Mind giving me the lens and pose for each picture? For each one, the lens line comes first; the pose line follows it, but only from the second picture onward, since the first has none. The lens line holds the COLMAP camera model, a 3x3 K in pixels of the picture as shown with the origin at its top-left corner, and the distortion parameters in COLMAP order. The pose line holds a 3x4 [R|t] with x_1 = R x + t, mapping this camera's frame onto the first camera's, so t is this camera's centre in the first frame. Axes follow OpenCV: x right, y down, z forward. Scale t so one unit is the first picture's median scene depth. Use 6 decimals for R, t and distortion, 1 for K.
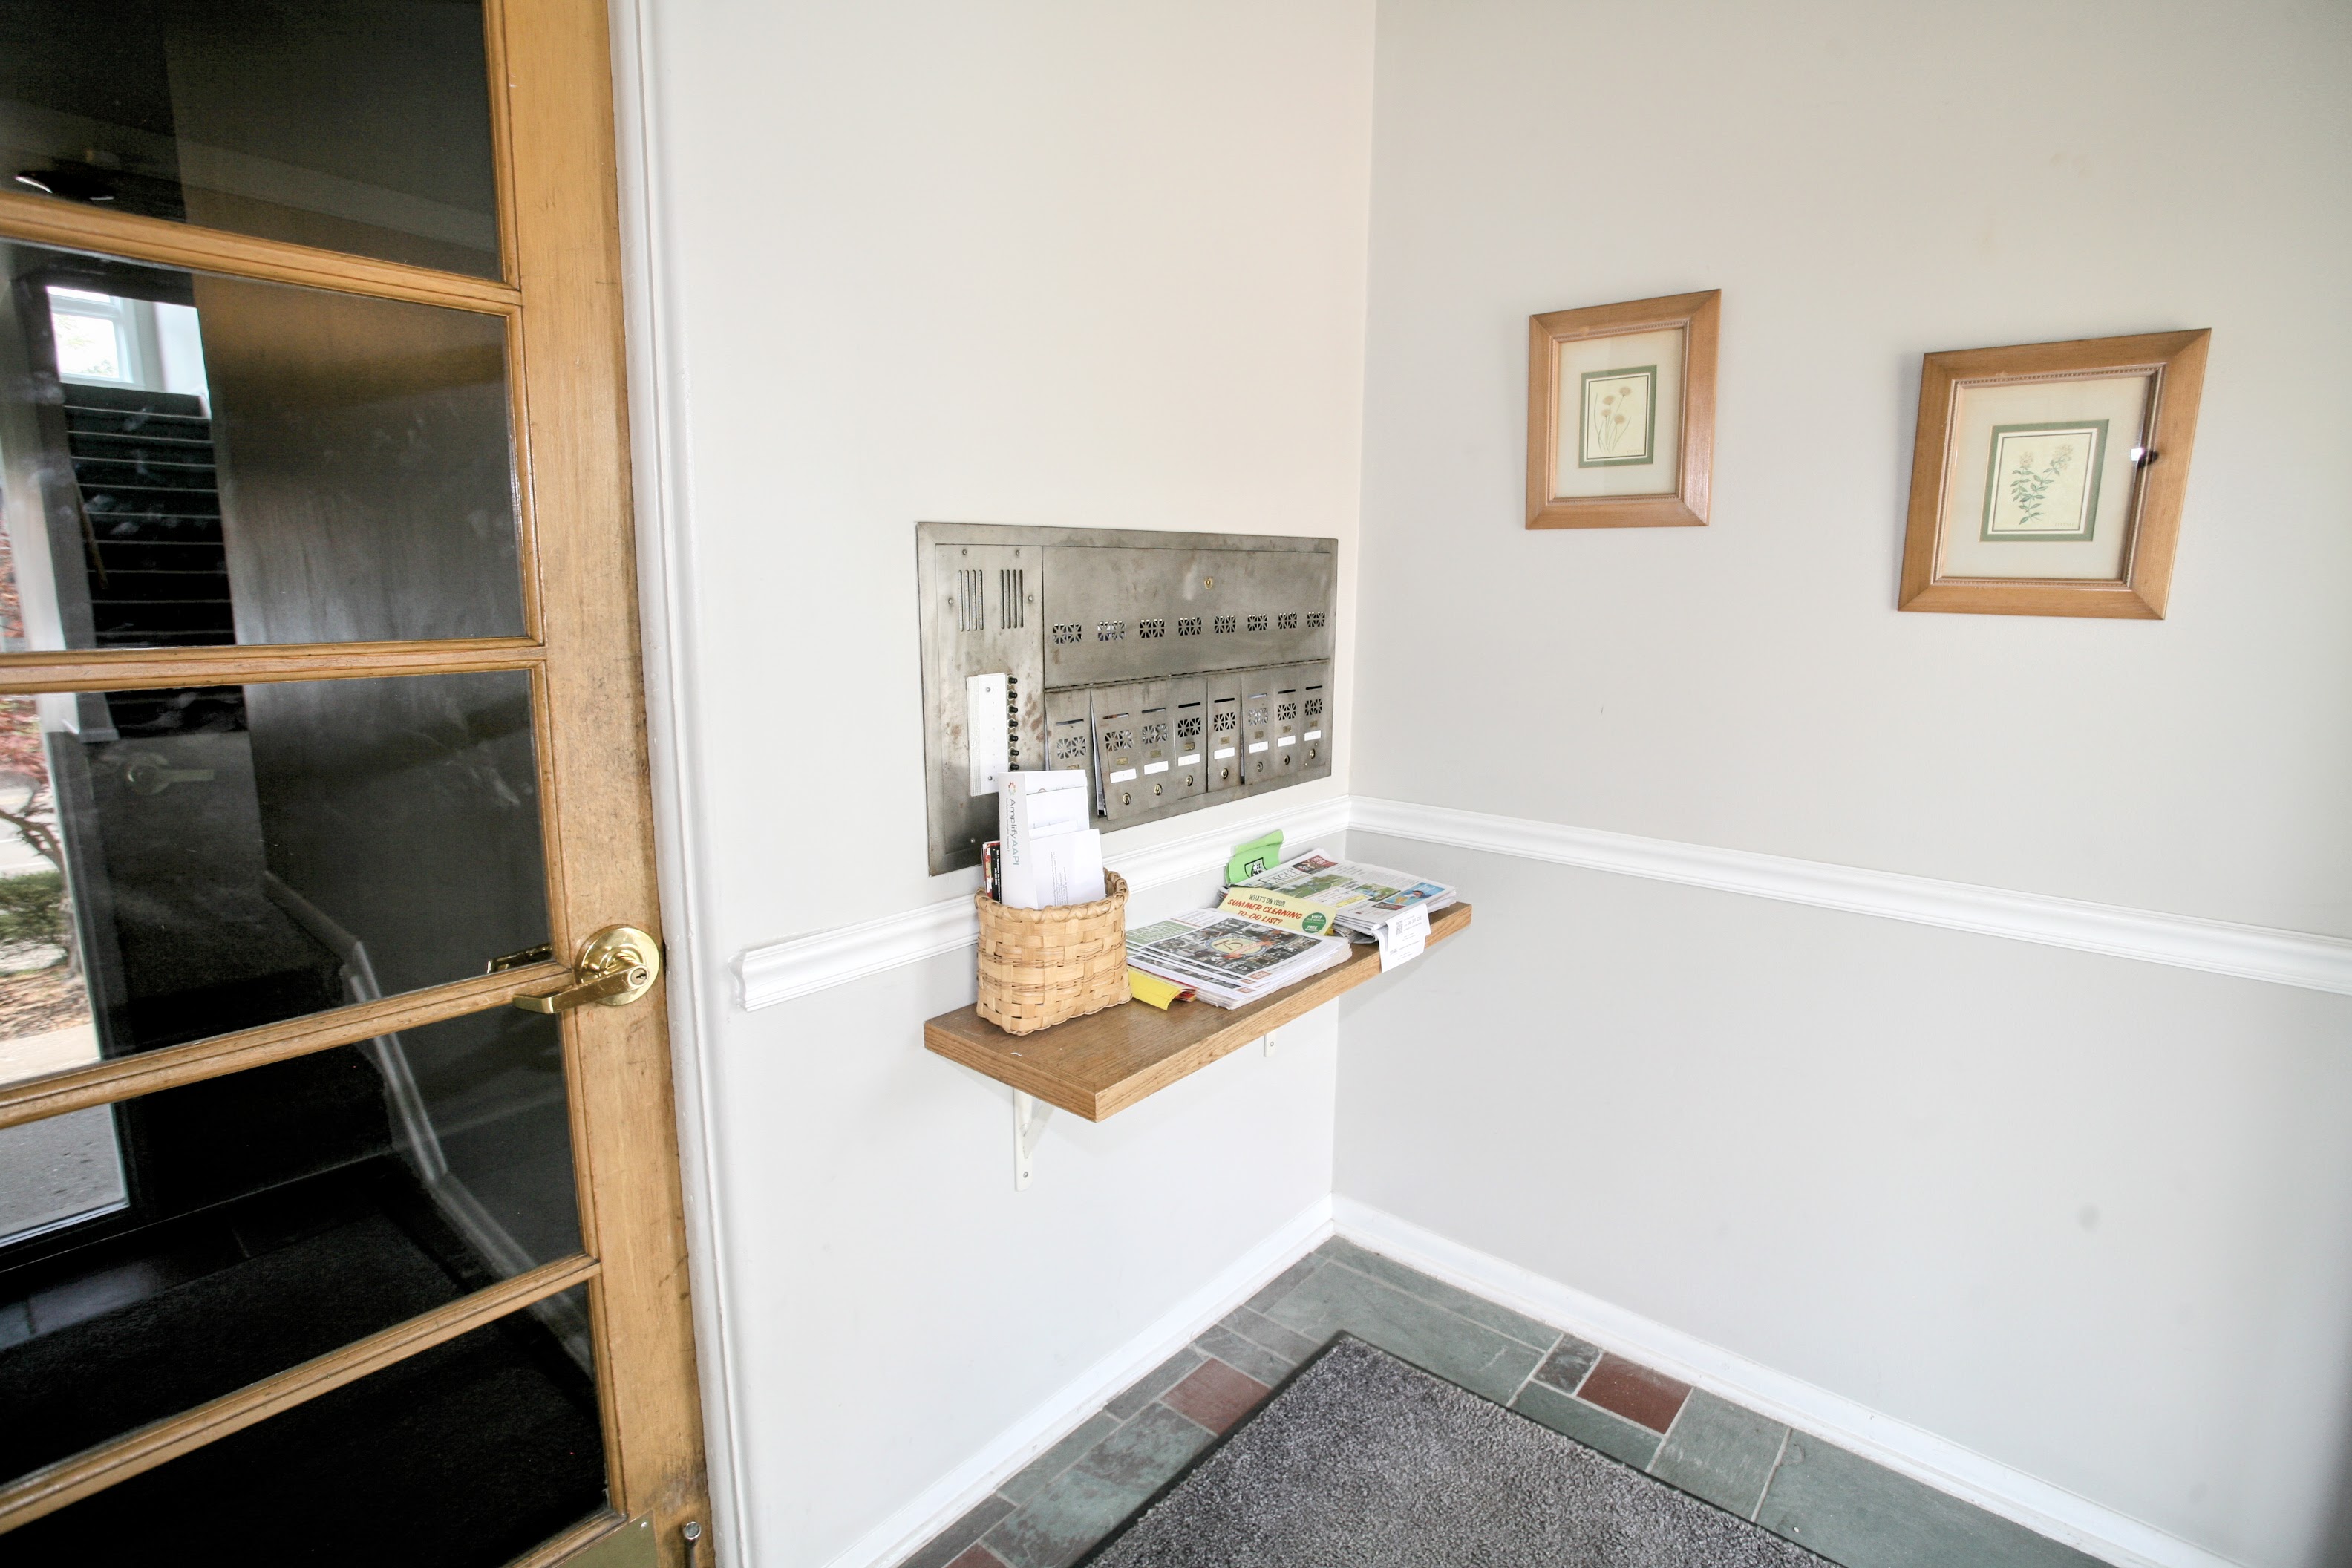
lens RADIAL K [[1179.9, 0, 1162.2], [0, 1179.9, 782.7], [0, 0, 1]] dist [-0.042140, 0.001826]
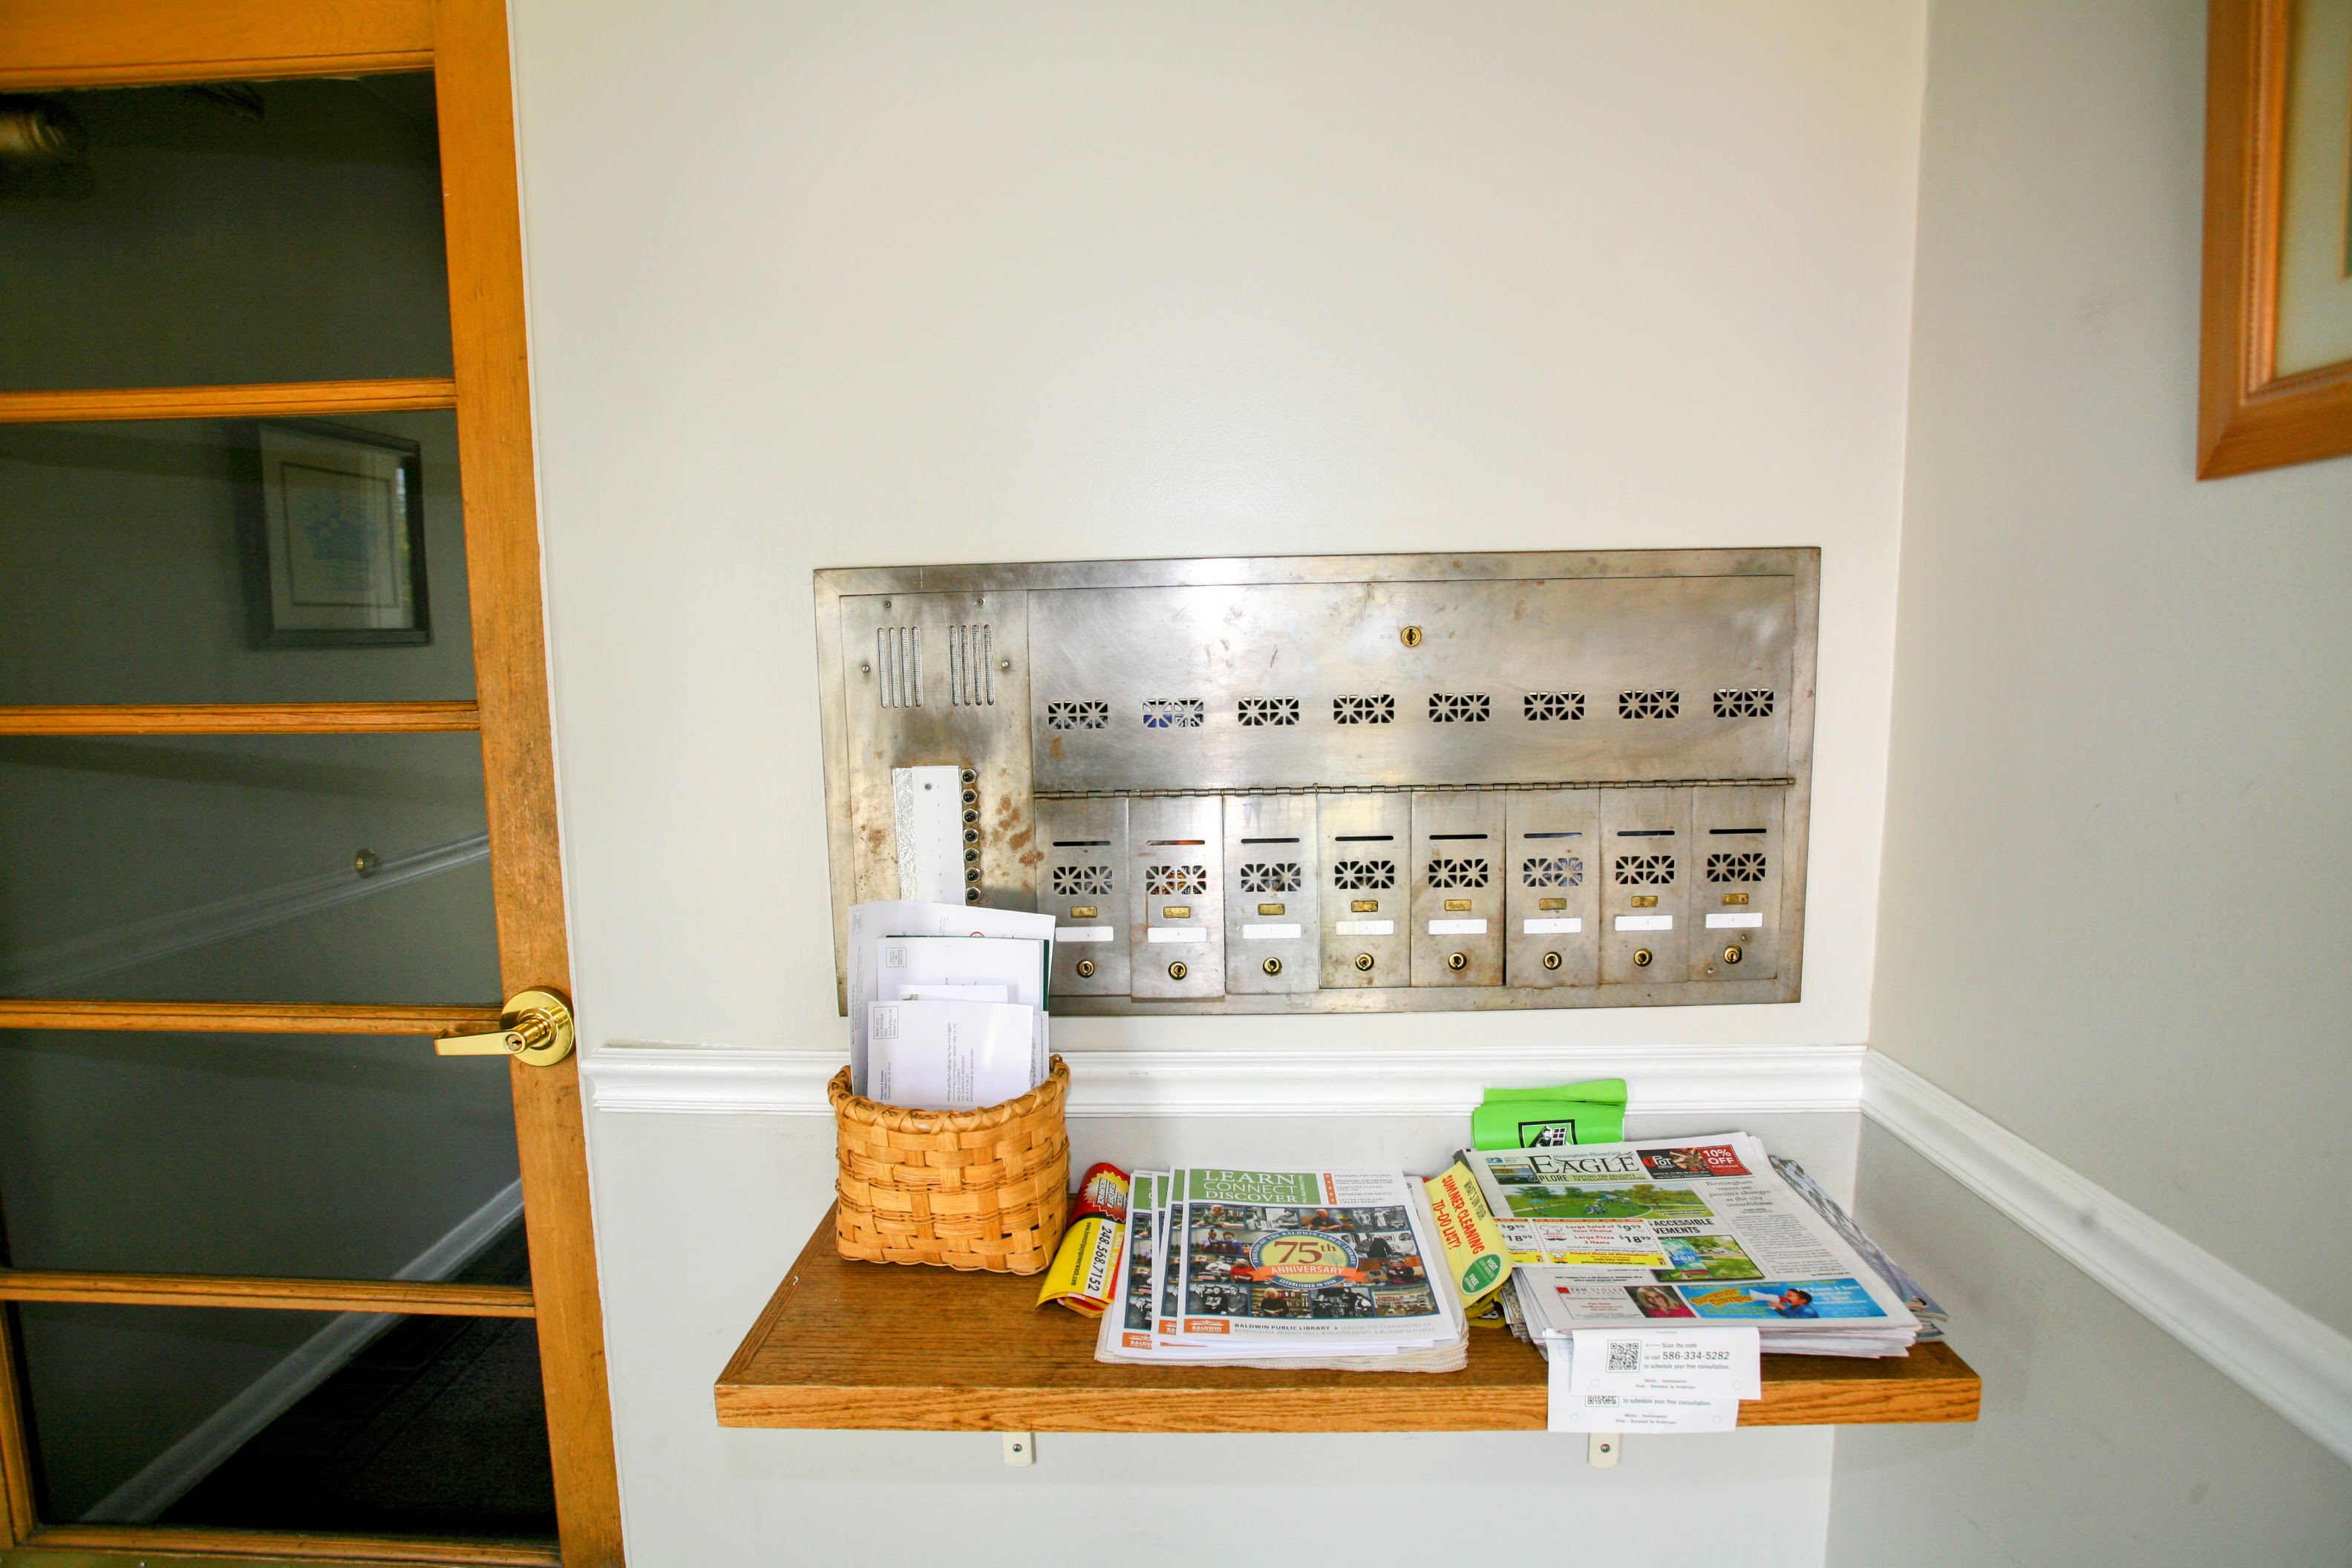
lens RADIAL K [[1179.9, 0, 1175.4], [0, 1179.9, 776.5], [0, 0, 1]] dist [-0.042140, 0.001826]
pose [[0.604696, 0.083550, -0.792062, 0.467586], [-0.118073, 0.992898, 0.014592, -0.100038], [0.787656, 0.084697, 0.610266, 0.582634]]
